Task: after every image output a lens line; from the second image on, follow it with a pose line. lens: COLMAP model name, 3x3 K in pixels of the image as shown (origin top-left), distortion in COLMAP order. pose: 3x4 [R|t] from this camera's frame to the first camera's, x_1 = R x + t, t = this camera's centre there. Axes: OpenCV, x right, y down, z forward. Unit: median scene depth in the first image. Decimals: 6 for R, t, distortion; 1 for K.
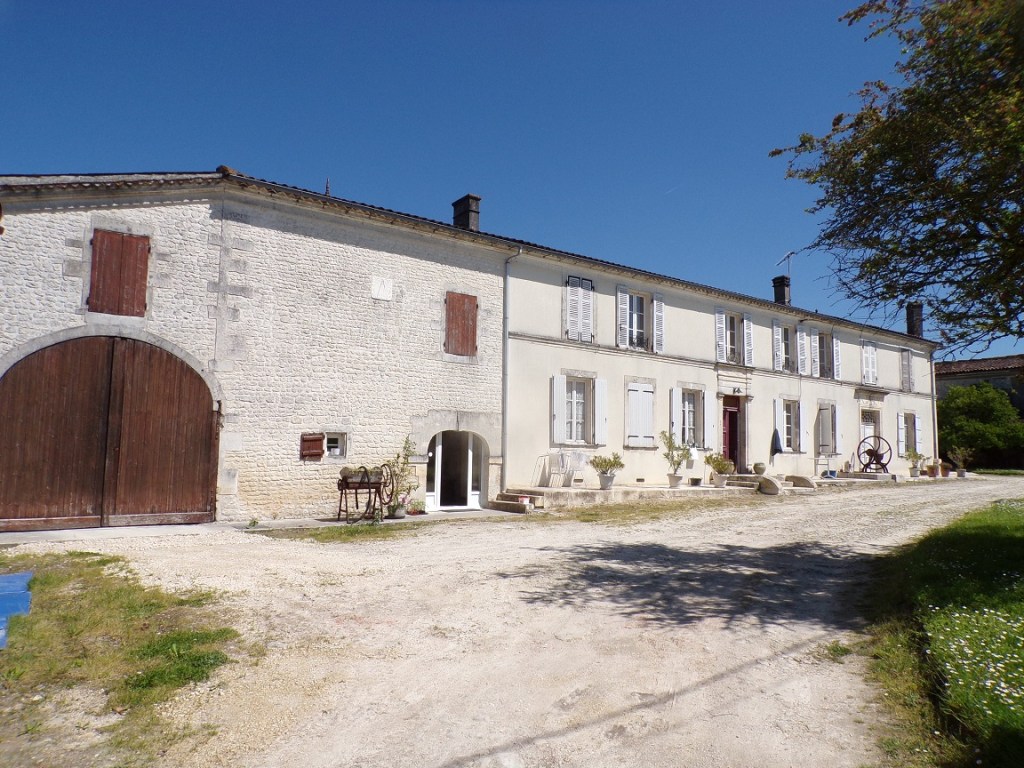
lens RADIAL K [[710.5, 0, 507.3], [0, 710.5, 377.3], [0, 0, 1]] dist [0.000939, 0.001595]
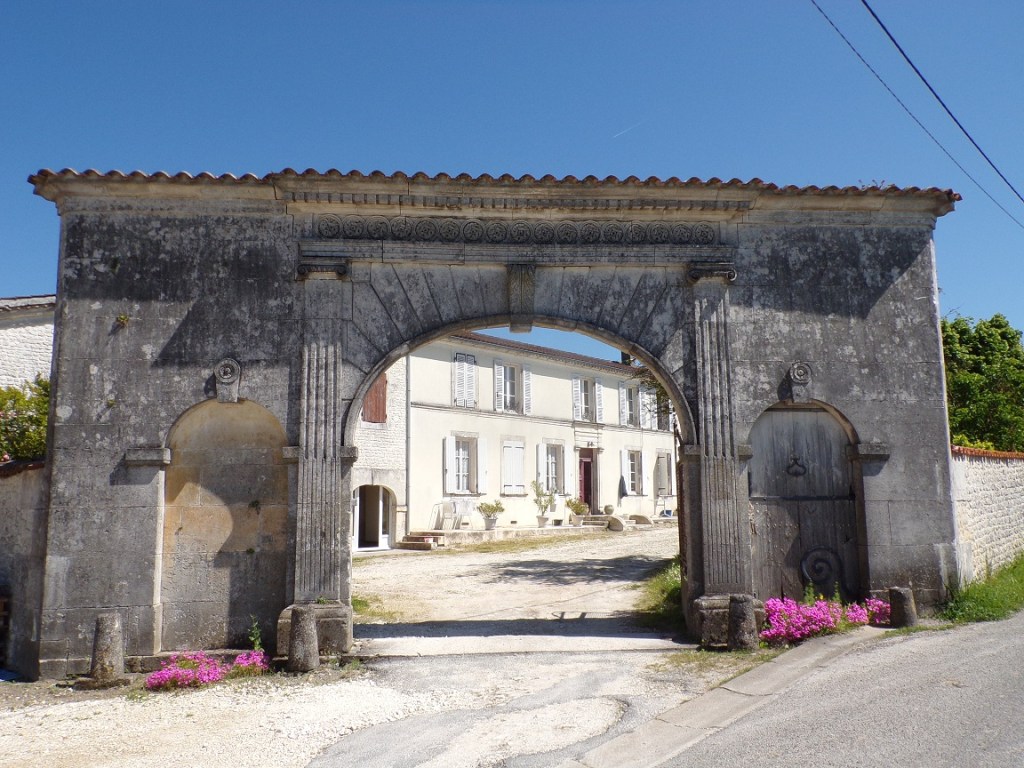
lens RADIAL K [[710.5, 0, 516.4], [0, 710.5, 386.4], [0, 0, 1]] dist [0.000939, 0.001595]
pose [[0.978078, 0.007946, 0.208087, -0.061404], [0.003109, 0.998603, -0.052747, -0.021396], [-0.208215, 0.052237, 0.976687, -0.187429]]
